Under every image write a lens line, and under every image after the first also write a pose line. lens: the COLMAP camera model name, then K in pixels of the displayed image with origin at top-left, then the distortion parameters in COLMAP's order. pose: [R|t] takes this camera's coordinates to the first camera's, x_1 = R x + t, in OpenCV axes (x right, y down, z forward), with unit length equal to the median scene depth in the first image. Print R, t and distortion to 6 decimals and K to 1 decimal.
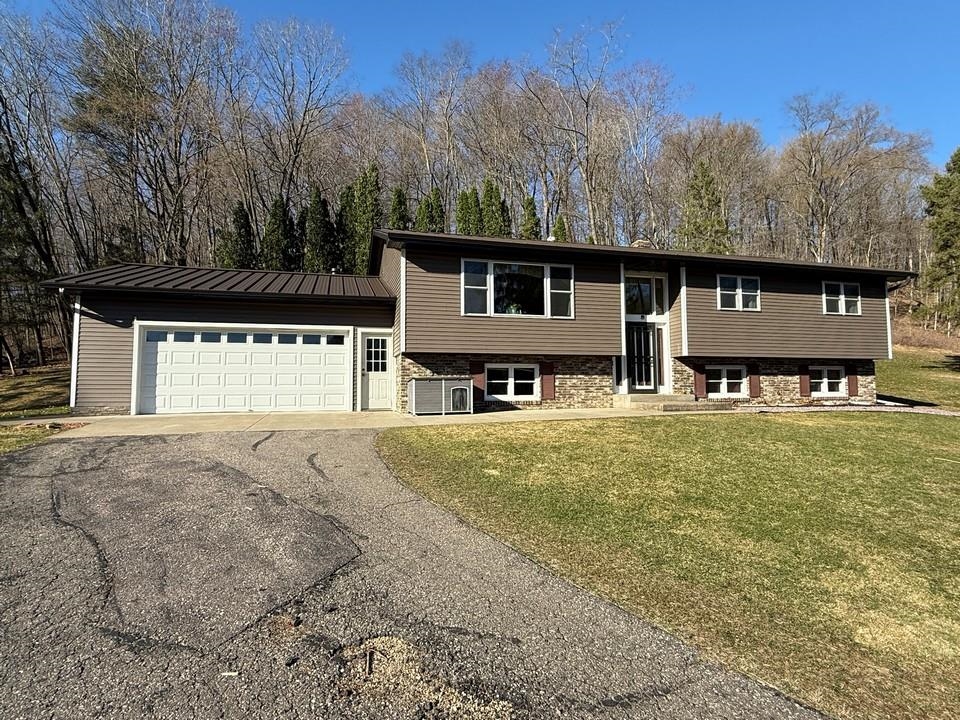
lens RADIAL K [[511.9, 0, 478.3], [0, 511.9, 357.6], [0, 0, 1]] dist [0.003613, 0.000479]
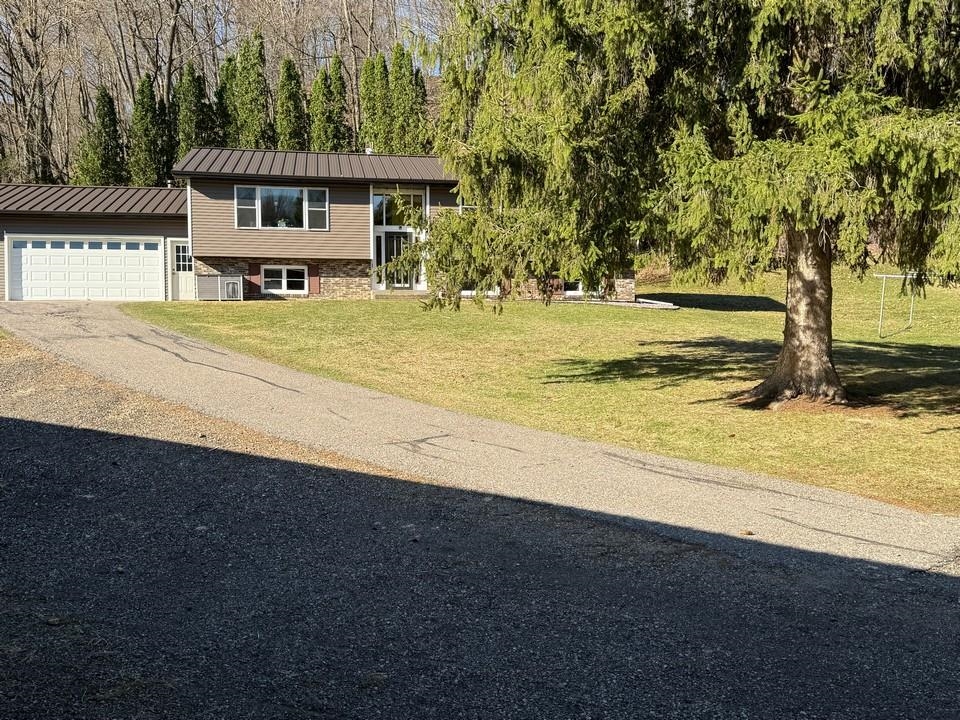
lens RADIAL K [[910.7, 0, 477.5], [0, 910.7, 360.6], [0, 0, 1]] dist [0.195263, -0.400159]
pose [[0.993922, 0.007427, -0.109834, 0.793677], [0.003229, 0.995325, 0.096529, 0.028283], [0.110038, -0.096297, 0.989252, -1.249860]]
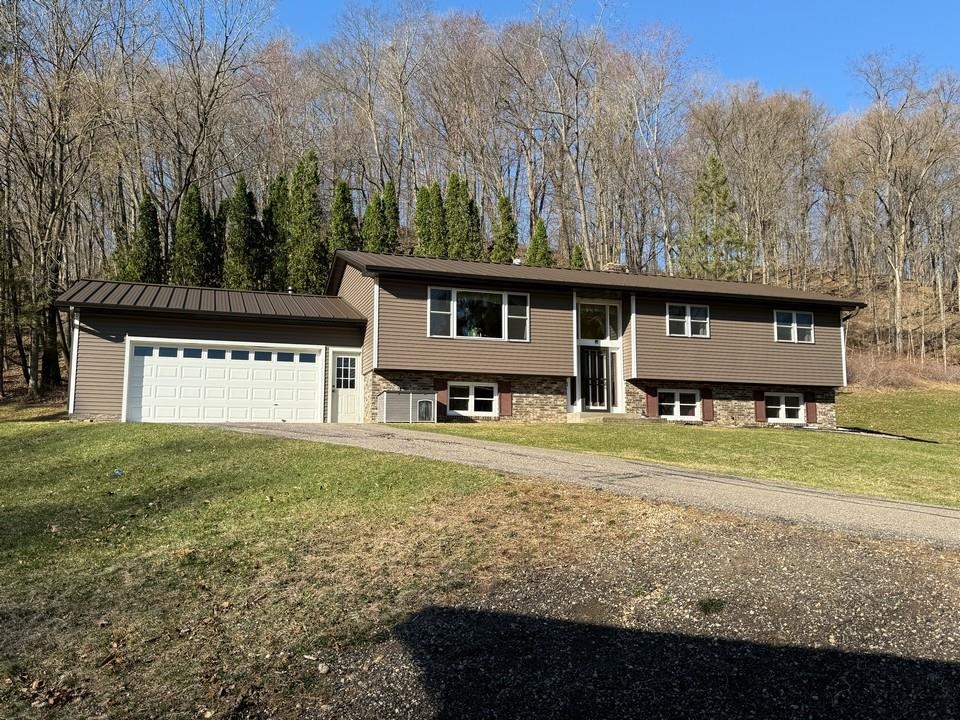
lens RADIAL K [[797.0, 0, 480.0], [0, 797.0, 360.0], [0, 0, 1]] dist [0.198724, -0.374342]
pose [[0.998380, 0.014469, 0.055027, -0.012142], [-0.011145, 0.998121, -0.060249, 0.065704], [-0.055796, 0.059539, 0.996665, -0.679523]]
